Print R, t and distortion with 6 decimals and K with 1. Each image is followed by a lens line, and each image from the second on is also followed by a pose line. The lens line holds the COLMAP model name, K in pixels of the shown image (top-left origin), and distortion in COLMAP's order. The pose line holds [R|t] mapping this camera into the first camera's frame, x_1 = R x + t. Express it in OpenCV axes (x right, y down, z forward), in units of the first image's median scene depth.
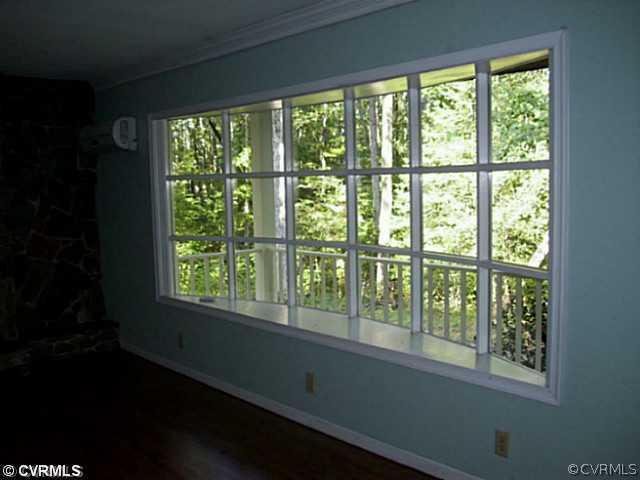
lens RADIAL K [[658.7, 0, 320.0], [0, 658.7, 240.0], [0, 0, 1]] dist [-0.119888, -0.006361]
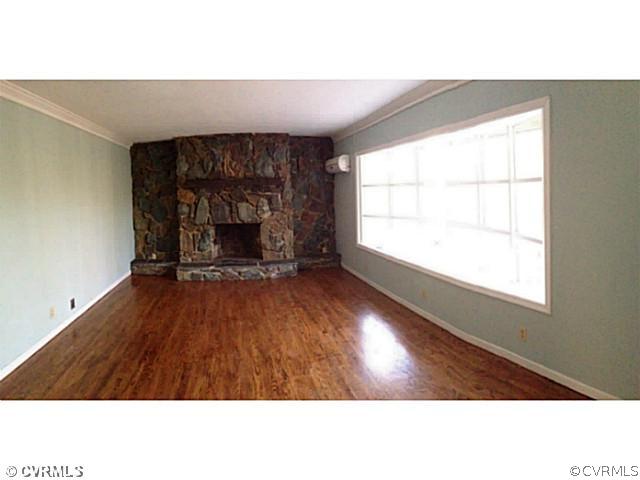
lens RADIAL K [[658.7, 0, 320.0], [0, 658.7, 240.0], [0, 0, 1]] dist [-0.119888, -0.006361]
pose [[0.840340, 0.044815, -0.540204, 0.781474], [-0.033659, 0.998967, 0.030513, 0.019431], [0.541013, -0.007458, 0.840981, -0.818885]]
